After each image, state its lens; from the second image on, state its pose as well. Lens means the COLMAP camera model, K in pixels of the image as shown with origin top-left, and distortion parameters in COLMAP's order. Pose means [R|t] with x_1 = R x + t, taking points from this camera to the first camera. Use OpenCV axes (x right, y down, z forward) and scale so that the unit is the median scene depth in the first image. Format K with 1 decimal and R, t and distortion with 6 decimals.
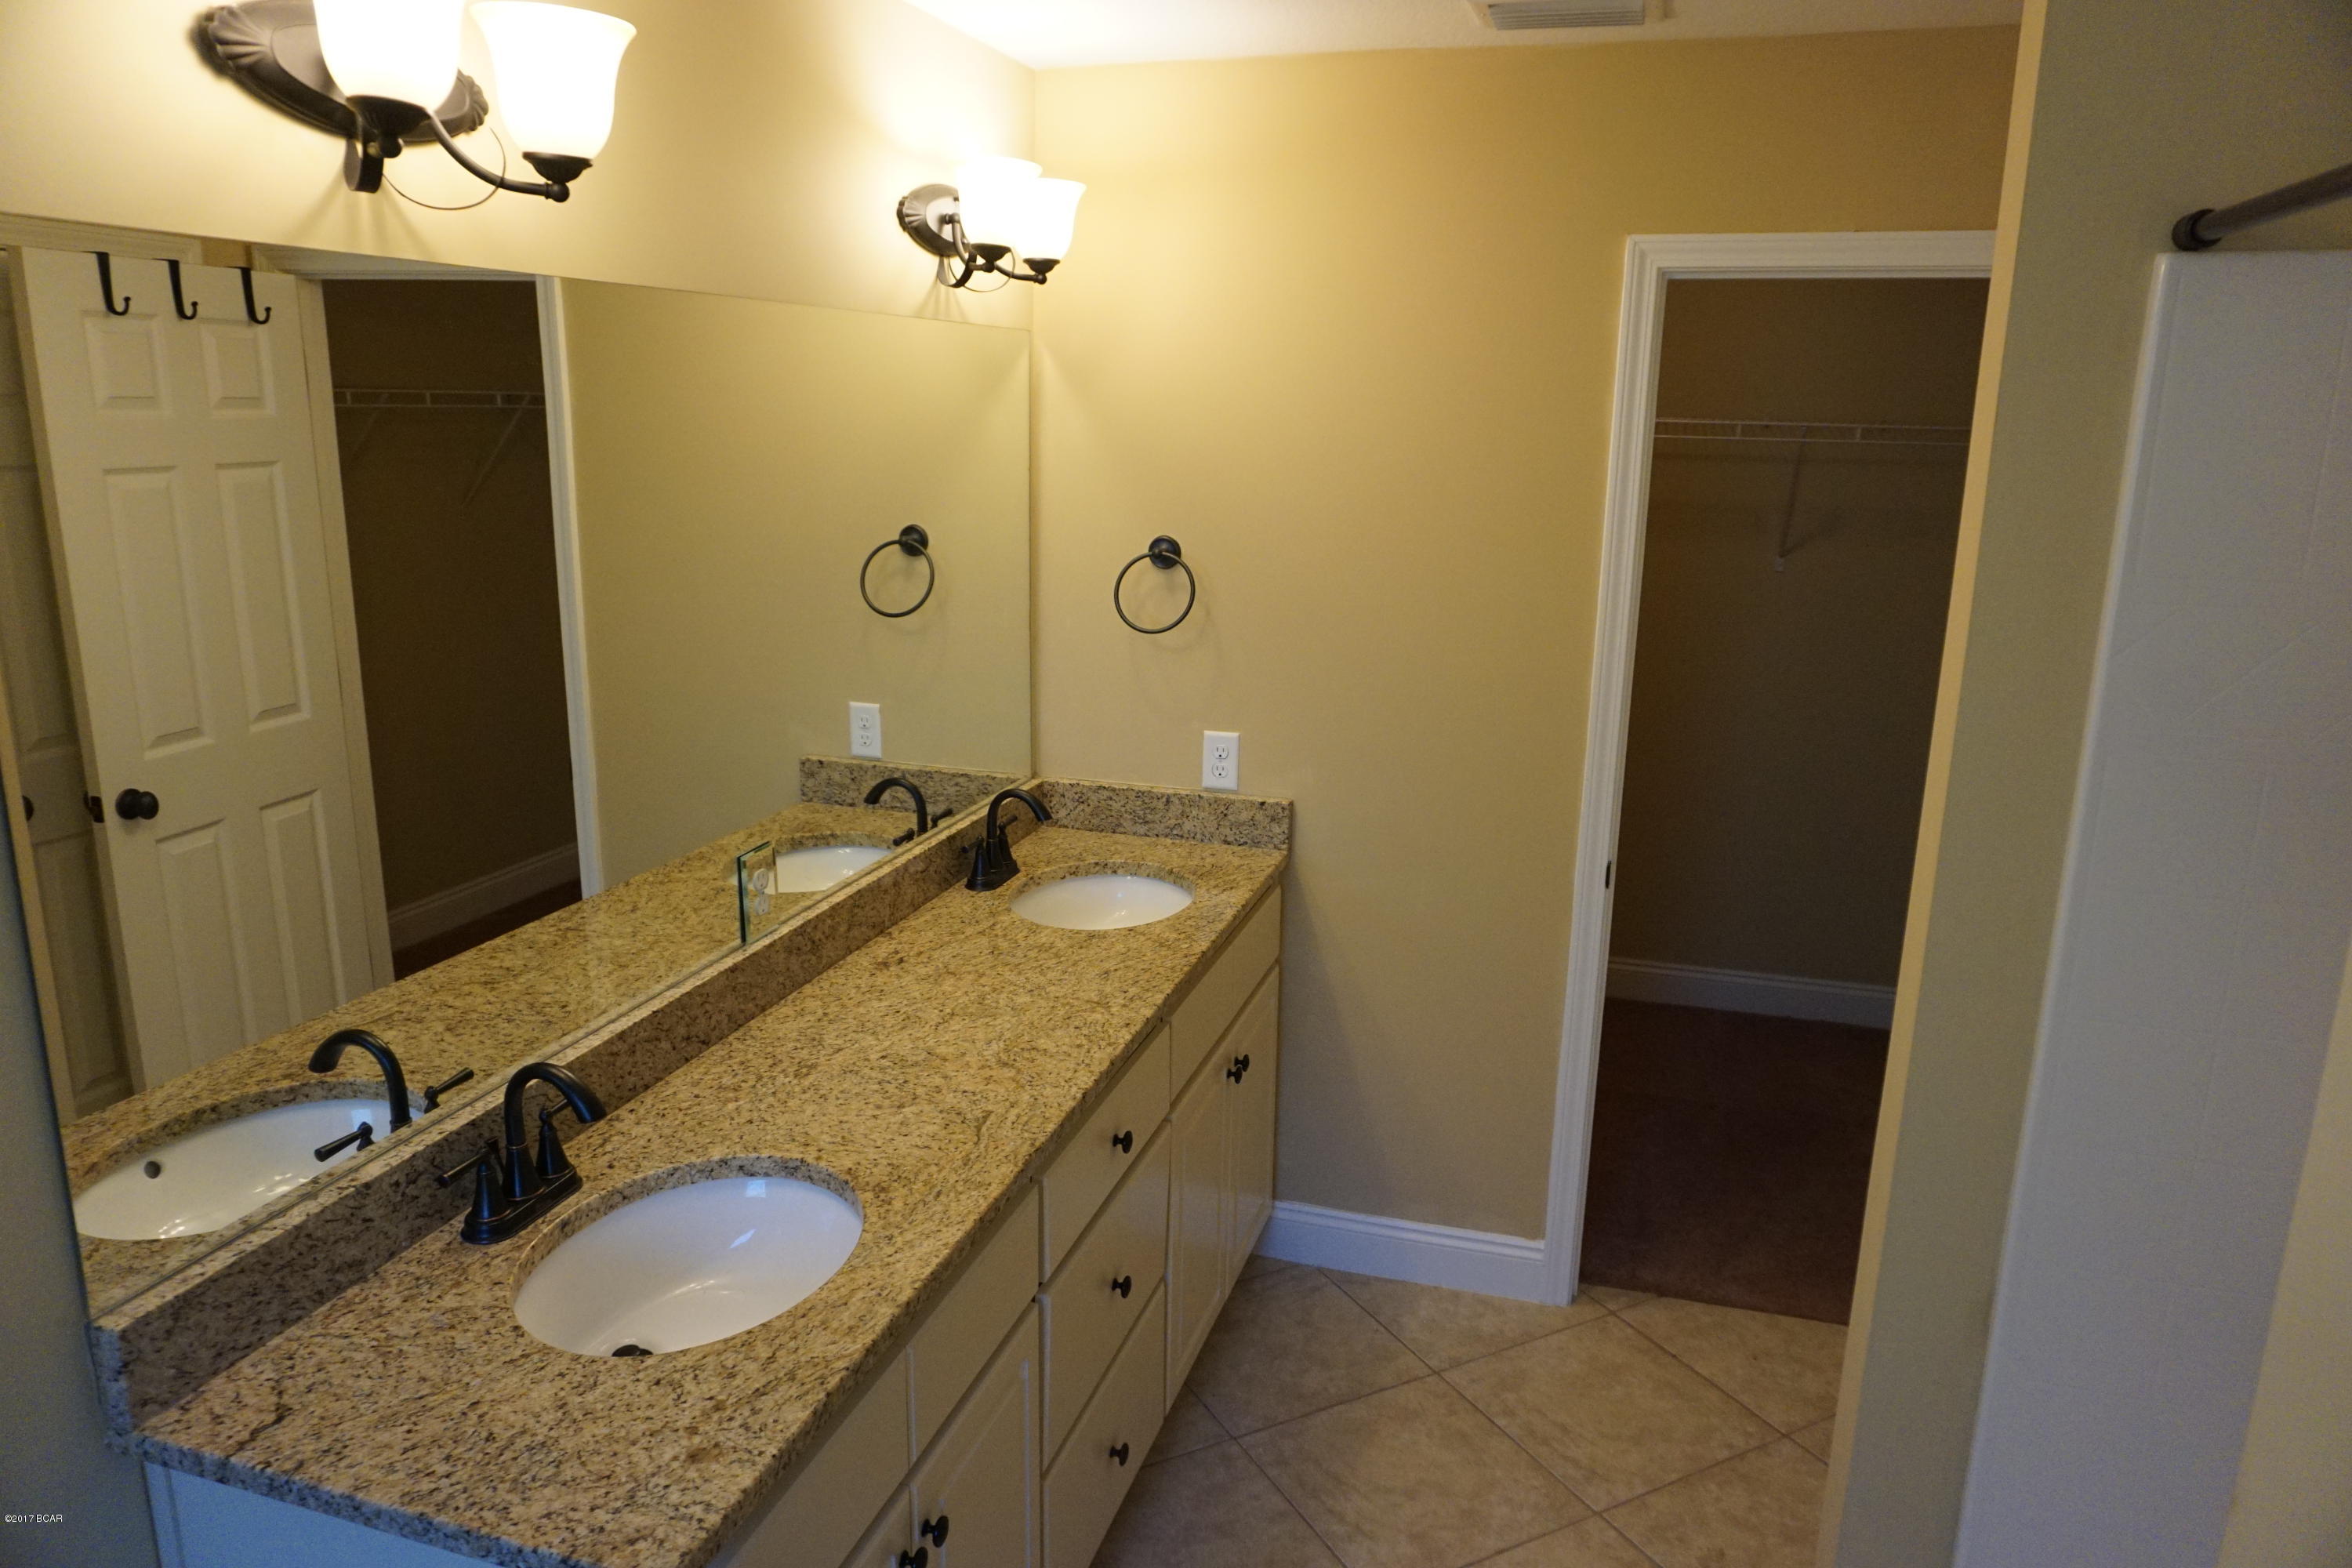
lens RADIAL K [[1571.2, 0, 1176.0], [0, 1571.2, 784.0], [0, 0, 1]] dist [-0.006884, -0.001750]
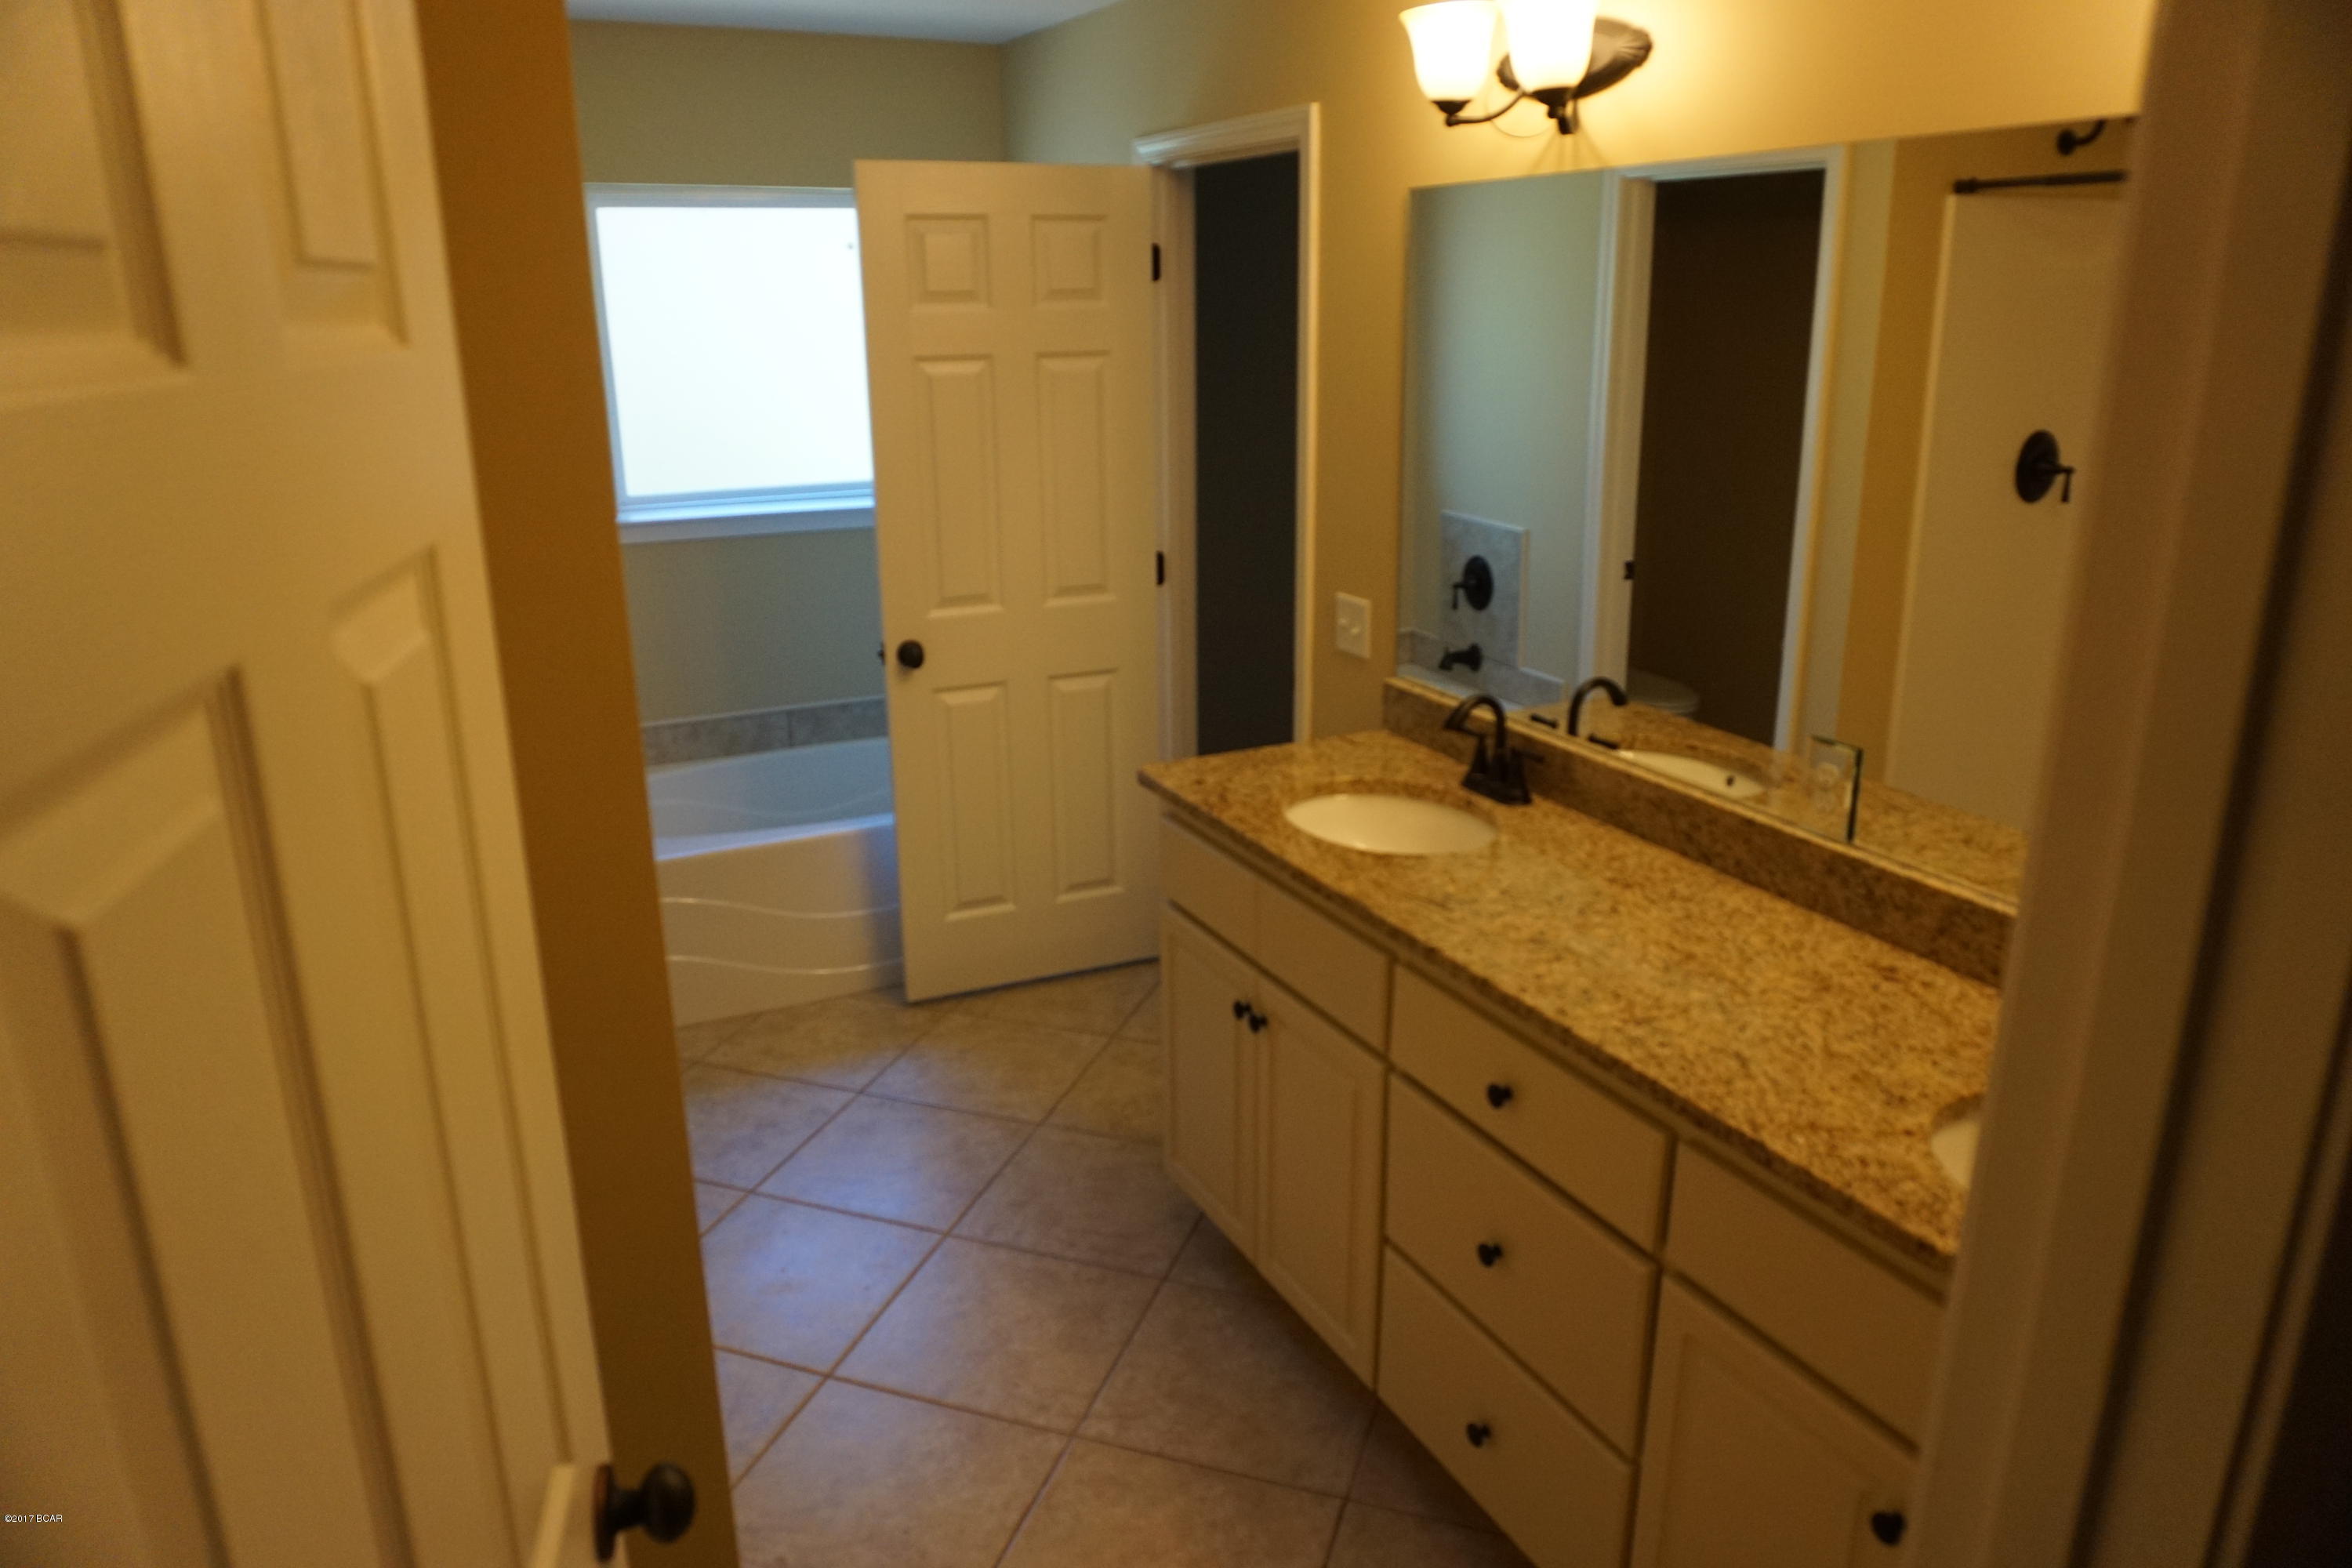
lens RADIAL K [[1571.2, 0, 1176.0], [0, 1571.2, 784.0], [0, 0, 1]] dist [-0.006884, -0.001750]
pose [[-0.735538, 0.176929, -0.653972, 0.648250], [-0.175622, 0.882504, 0.436284, -0.280316], [0.654324, 0.435756, -0.618042, 1.355740]]
